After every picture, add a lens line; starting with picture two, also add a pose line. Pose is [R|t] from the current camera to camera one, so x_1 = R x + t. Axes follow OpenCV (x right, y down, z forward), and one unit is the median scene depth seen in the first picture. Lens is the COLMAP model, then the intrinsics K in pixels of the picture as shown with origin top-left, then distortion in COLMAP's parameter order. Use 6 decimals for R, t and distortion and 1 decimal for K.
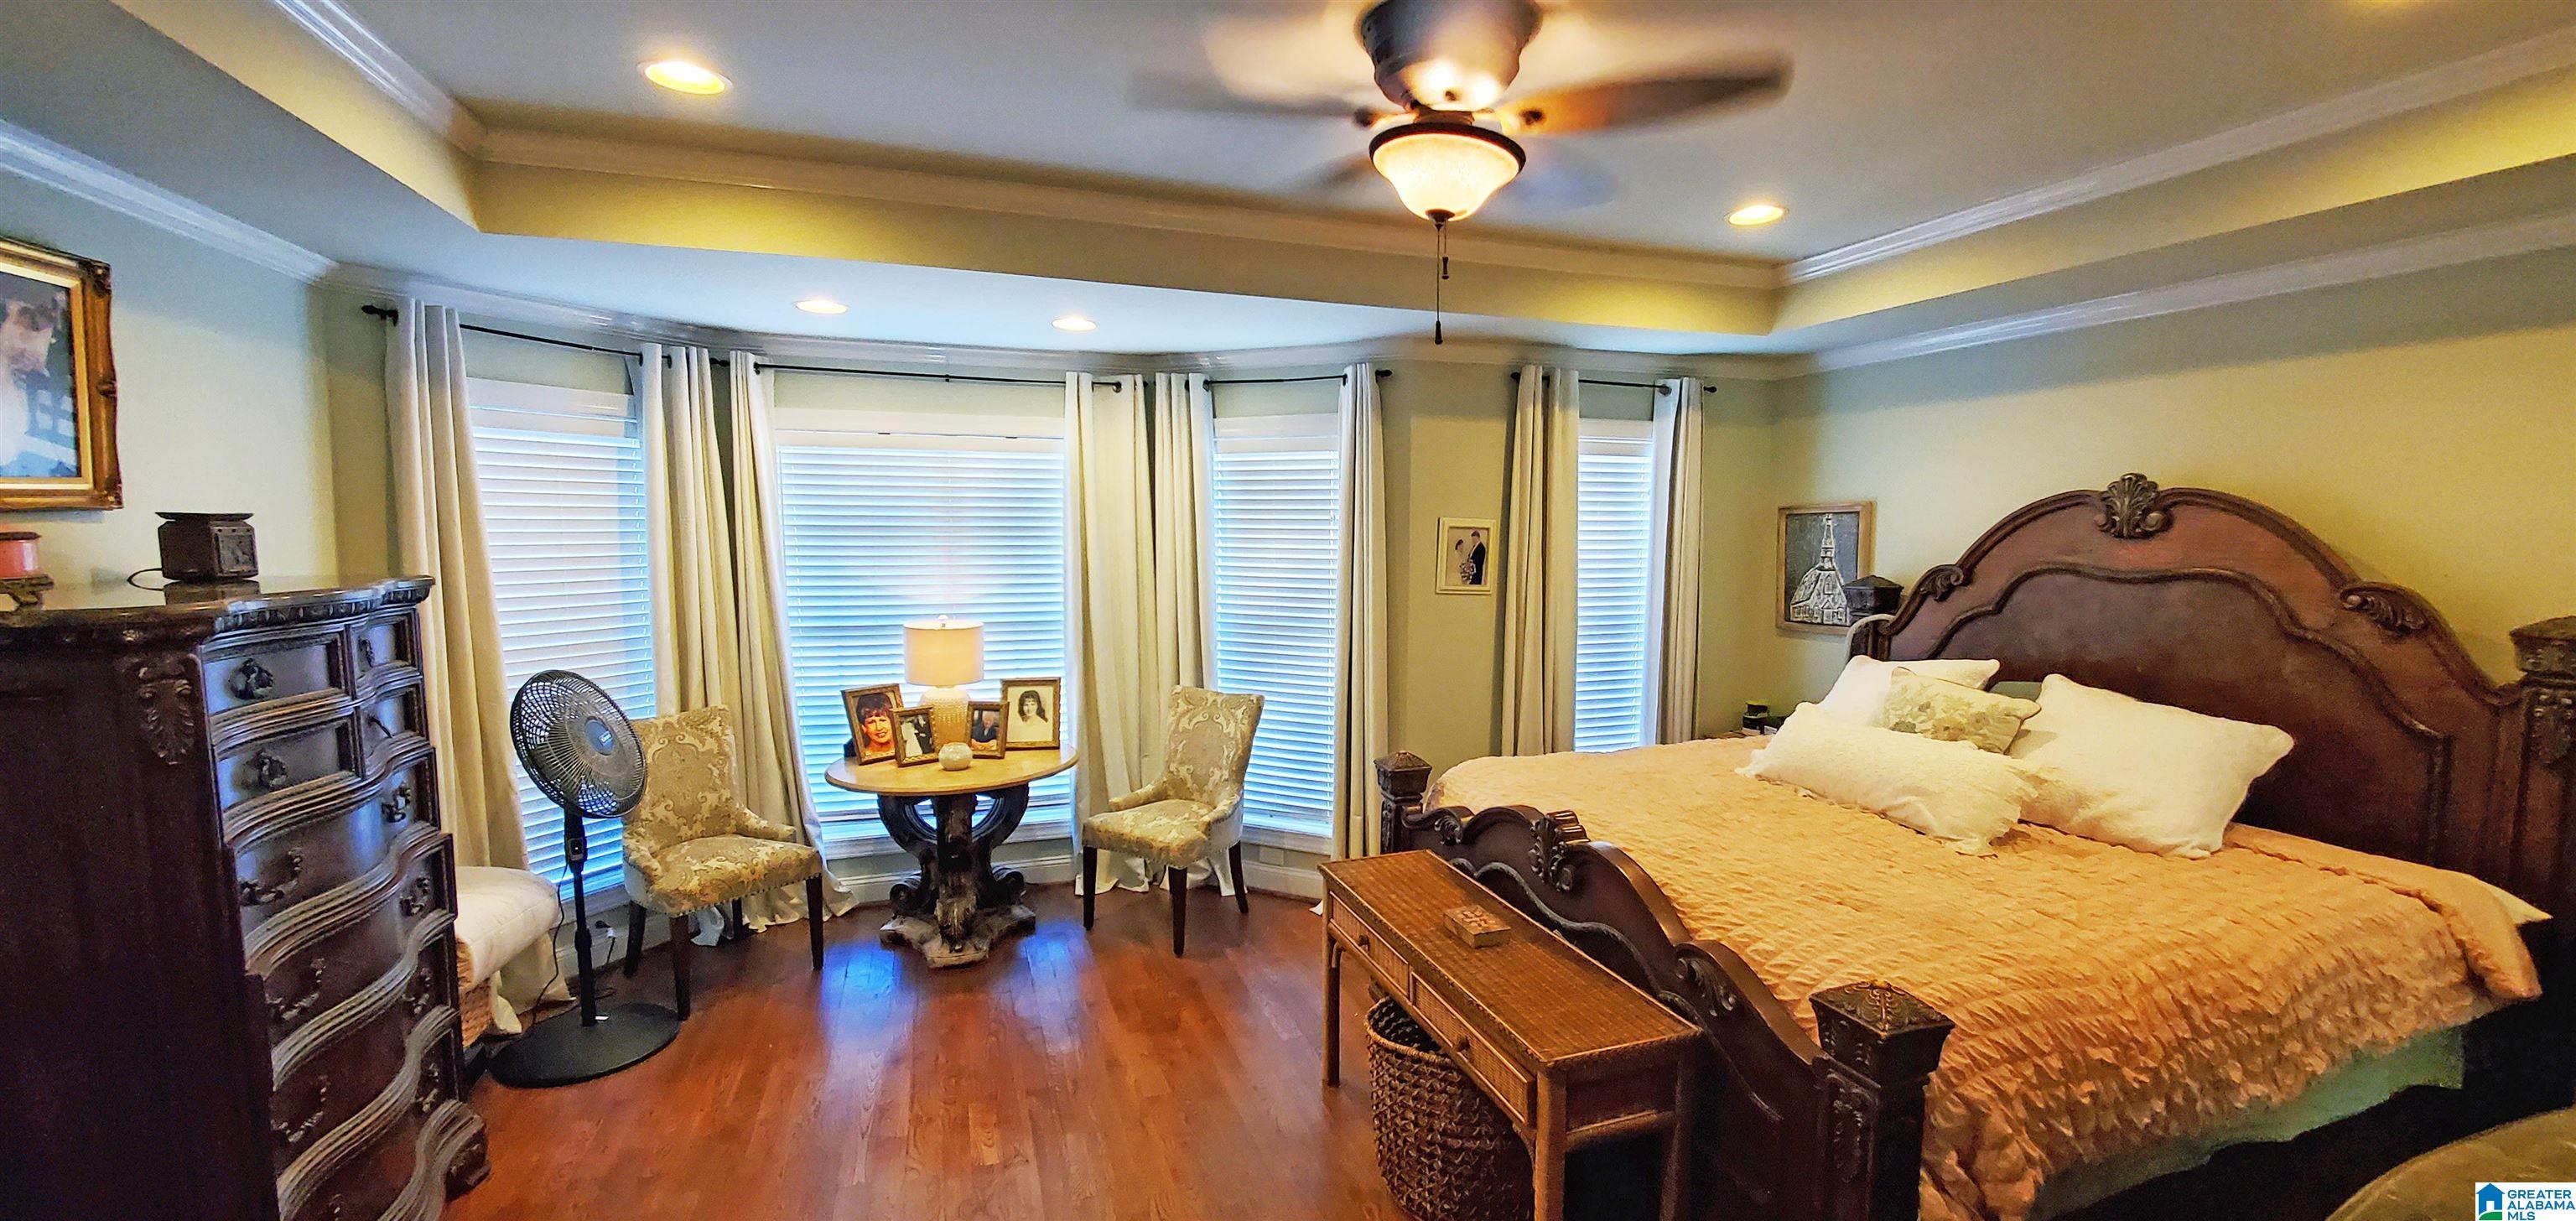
lens RADIAL K [[958.9, 0, 1288.0], [0, 958.9, 610.5], [0, 0, 1]] dist [0.018490, 0.000052]
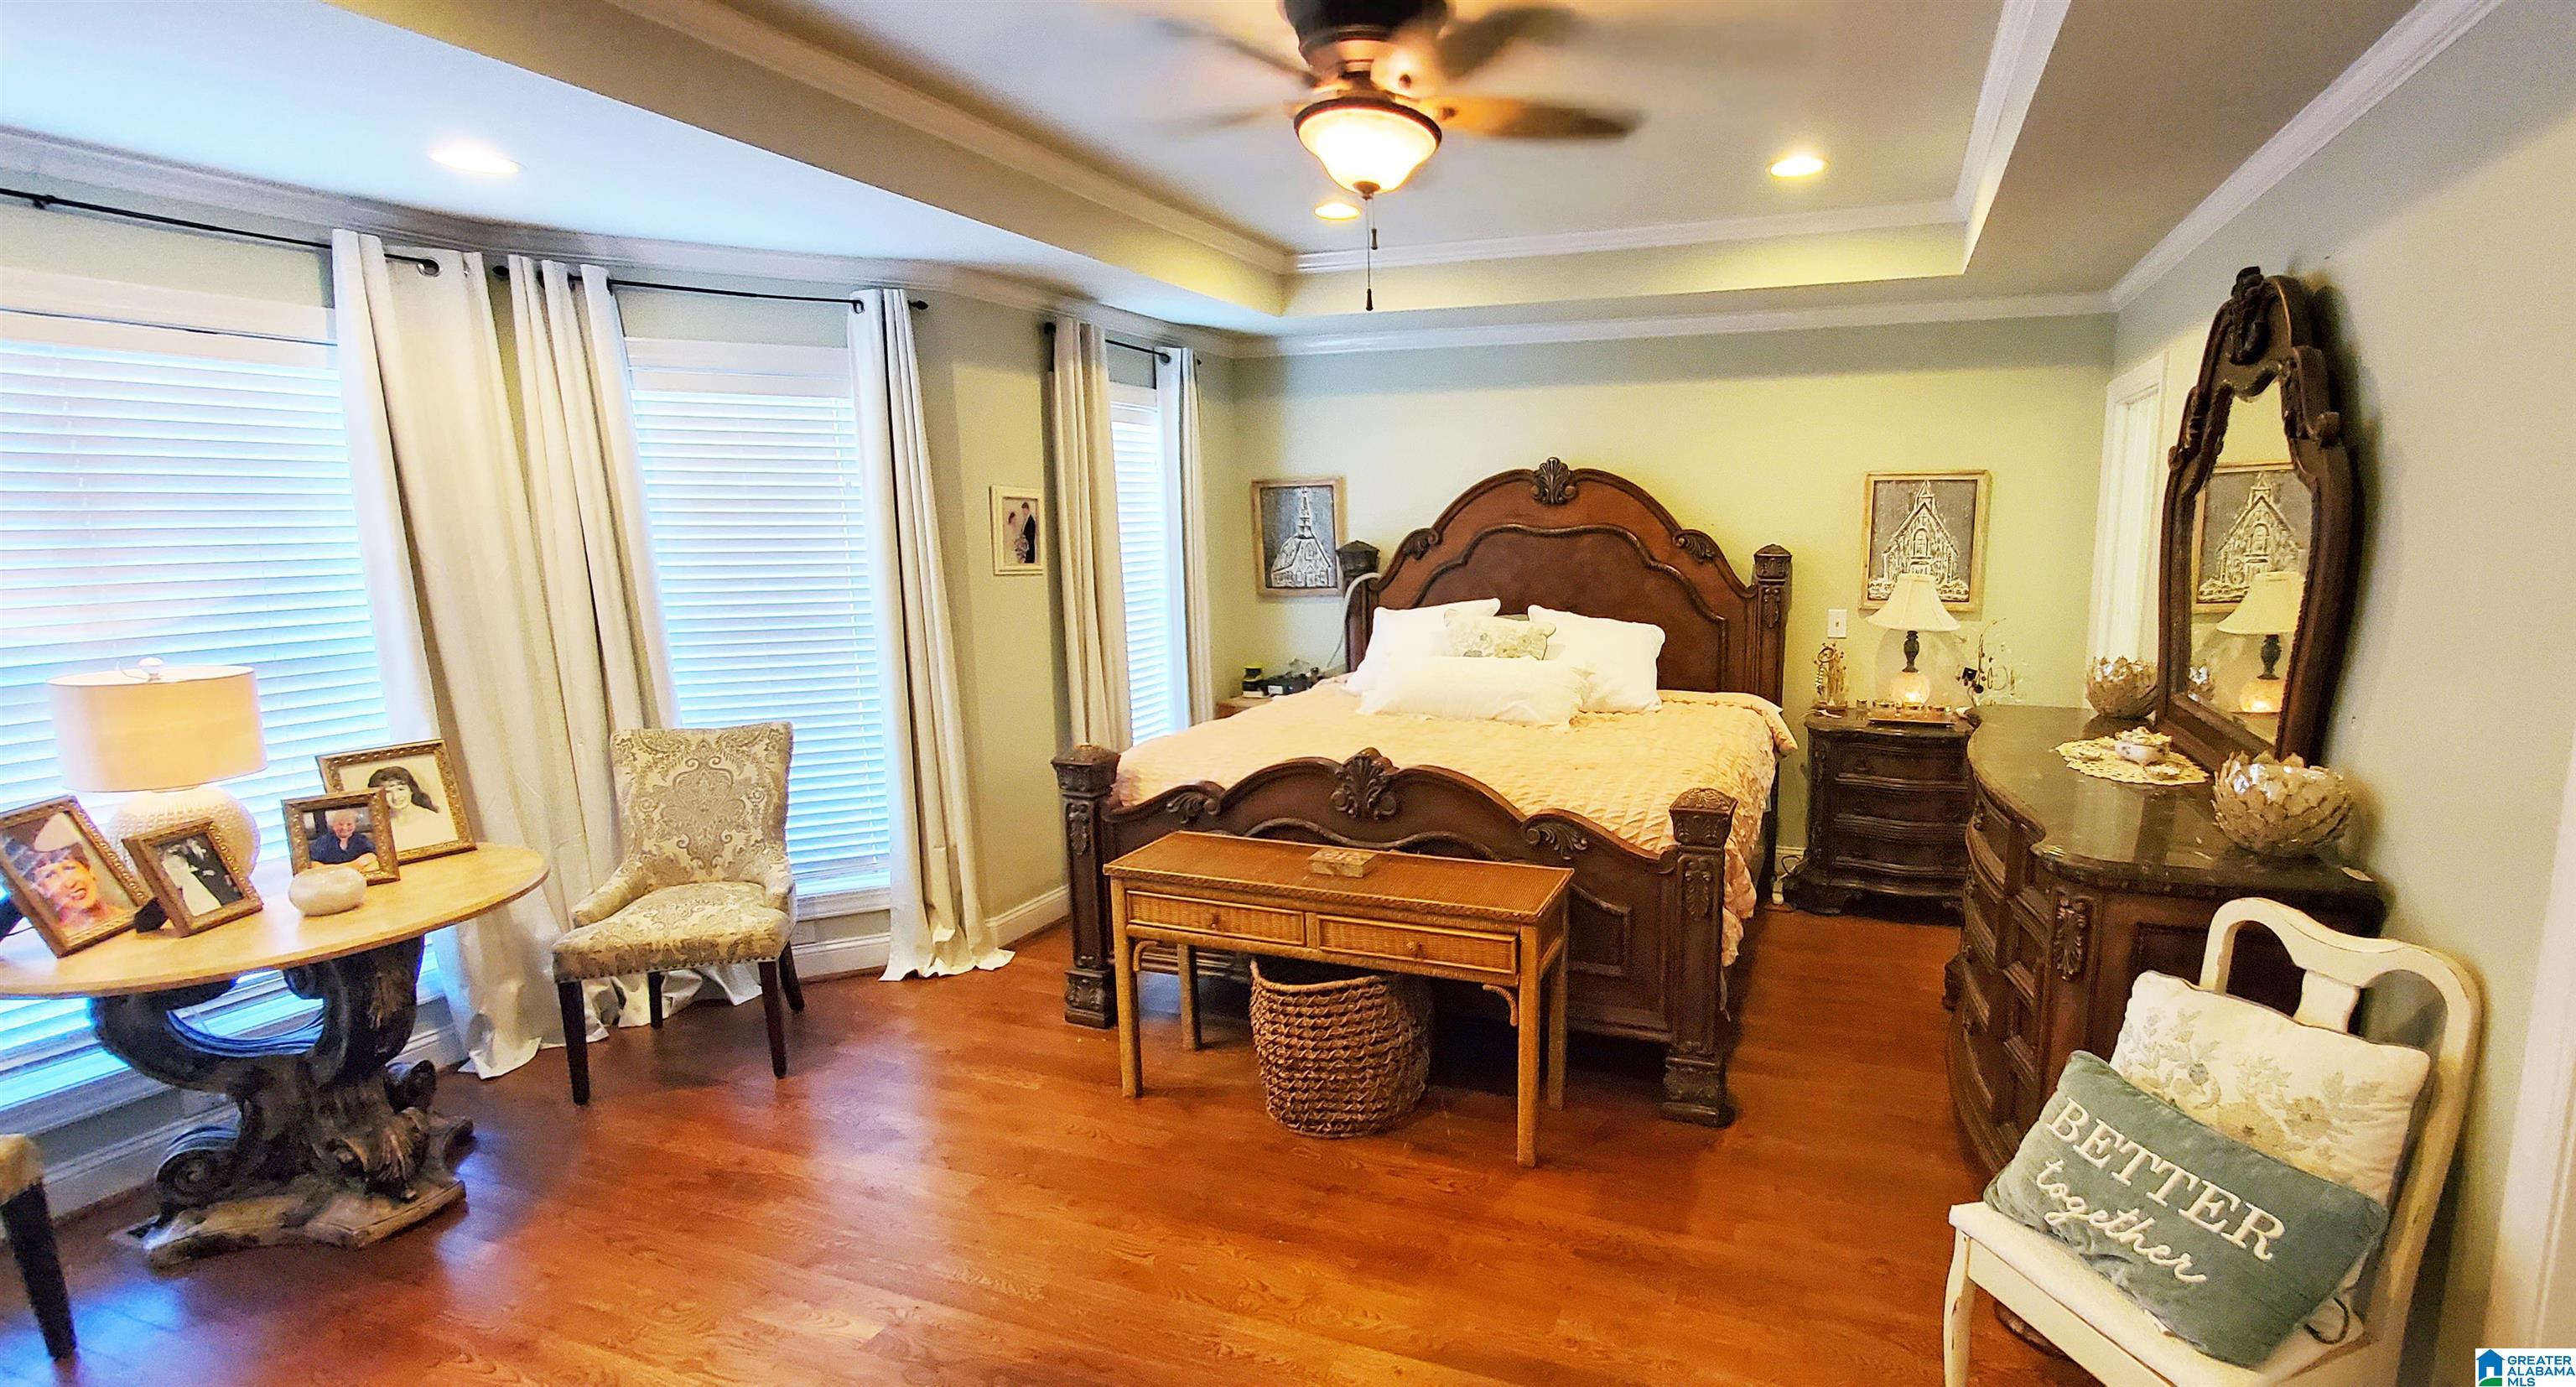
lens RADIAL K [[1191.6, 0, 1288.0], [0, 1191.6, 693.5], [0, 0, 1]] dist [-0.002812, -0.000255]
pose [[0.668307, -0.113883, 0.735117, -0.466967], [0.069029, 0.993442, 0.091147, 0.008690], [-0.740676, -0.010170, 0.671785, 0.090090]]
